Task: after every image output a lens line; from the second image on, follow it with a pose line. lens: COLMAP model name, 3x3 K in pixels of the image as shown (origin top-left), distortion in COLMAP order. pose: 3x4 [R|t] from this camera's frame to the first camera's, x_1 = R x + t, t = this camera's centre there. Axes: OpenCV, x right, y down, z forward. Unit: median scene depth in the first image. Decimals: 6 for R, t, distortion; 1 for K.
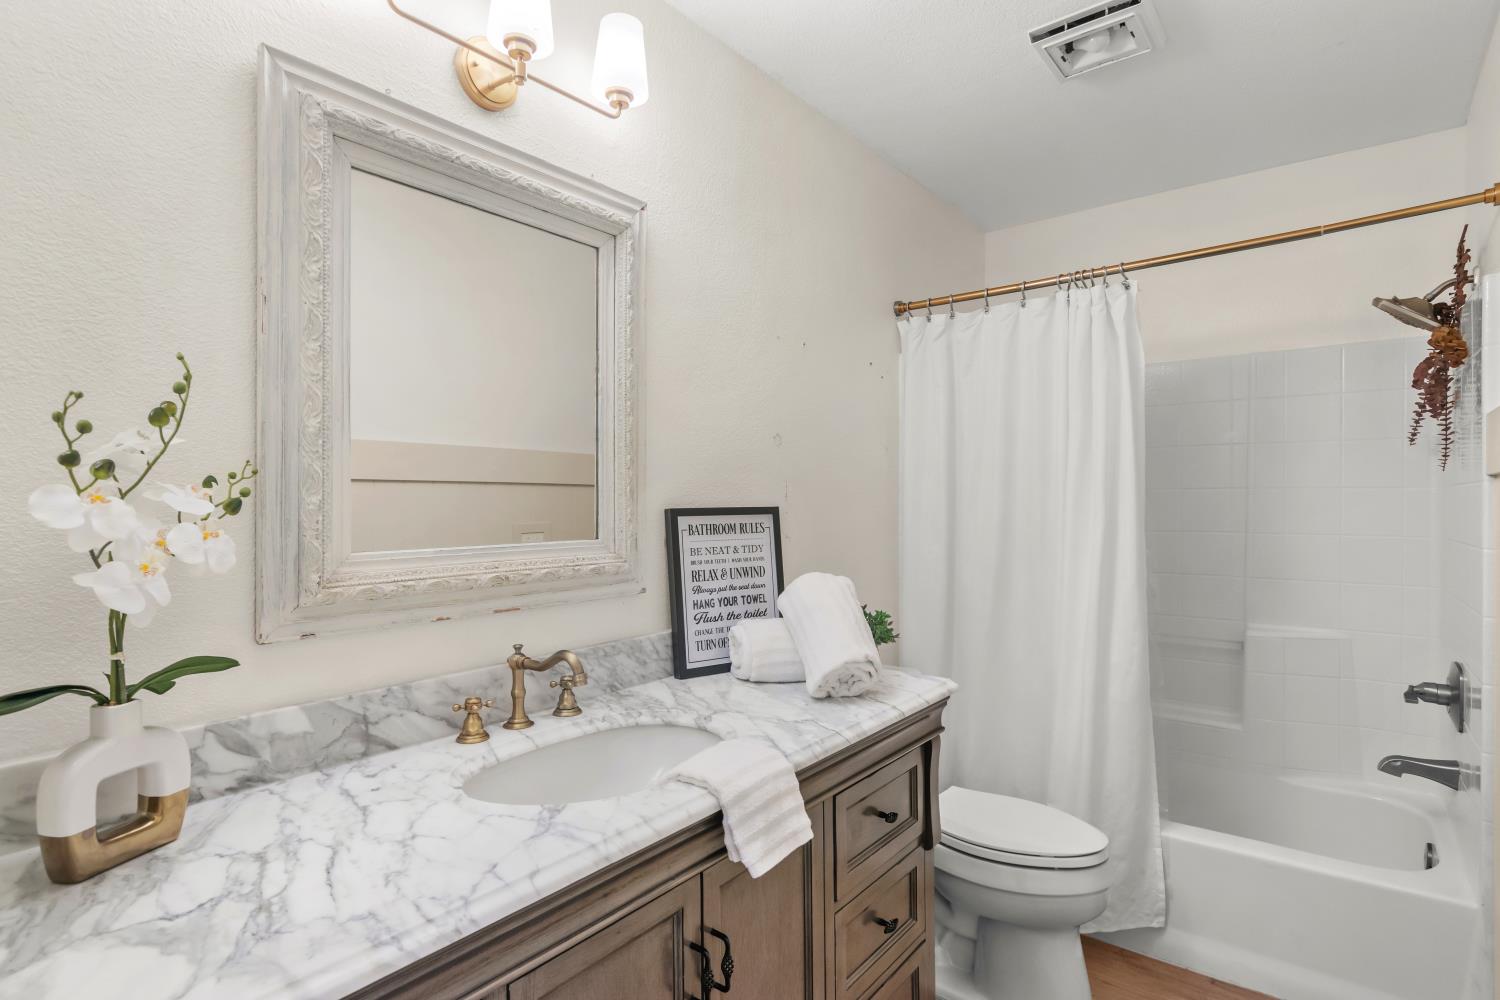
lens RADIAL K [[769.5, 0, 746.0], [0, 769.5, 497.7], [0, 0, 1]] dist [0.003965, -0.004238]
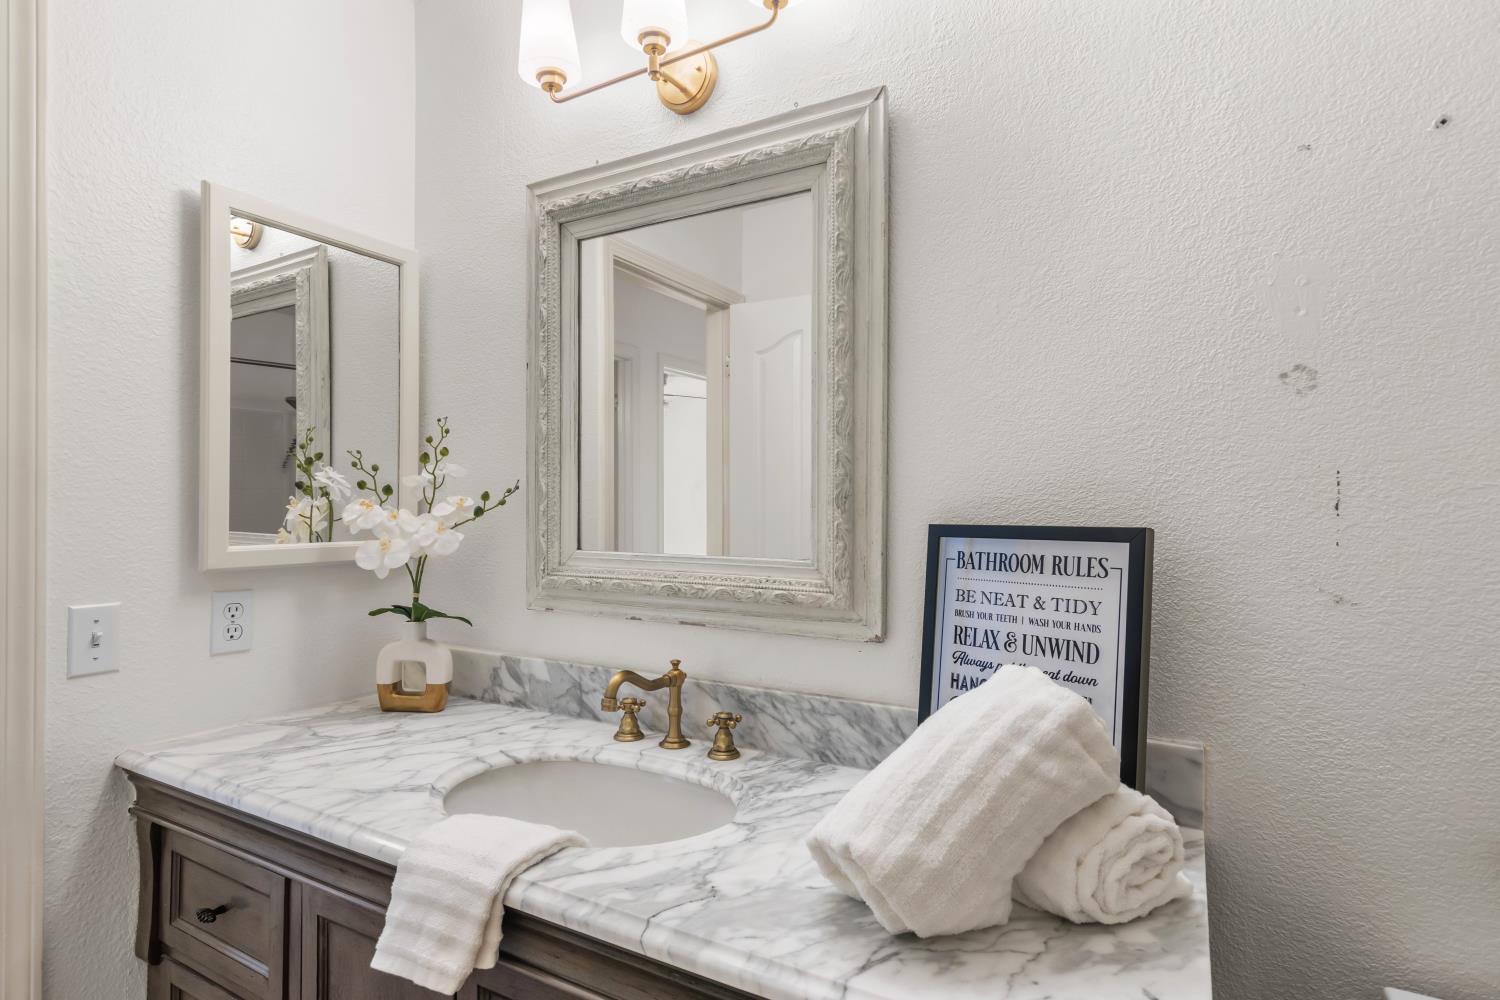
lens RADIAL K [[769.5, 0, 747.6], [0, 769.5, 504.2], [0, 0, 1]] dist [0.003965, -0.004238]
pose [[0.151363, 0.000869, -0.988478, 0.589156], [-0.002447, 0.999997, 0.000504, -0.003266], [0.988475, 0.002343, 0.151365, 0.838490]]
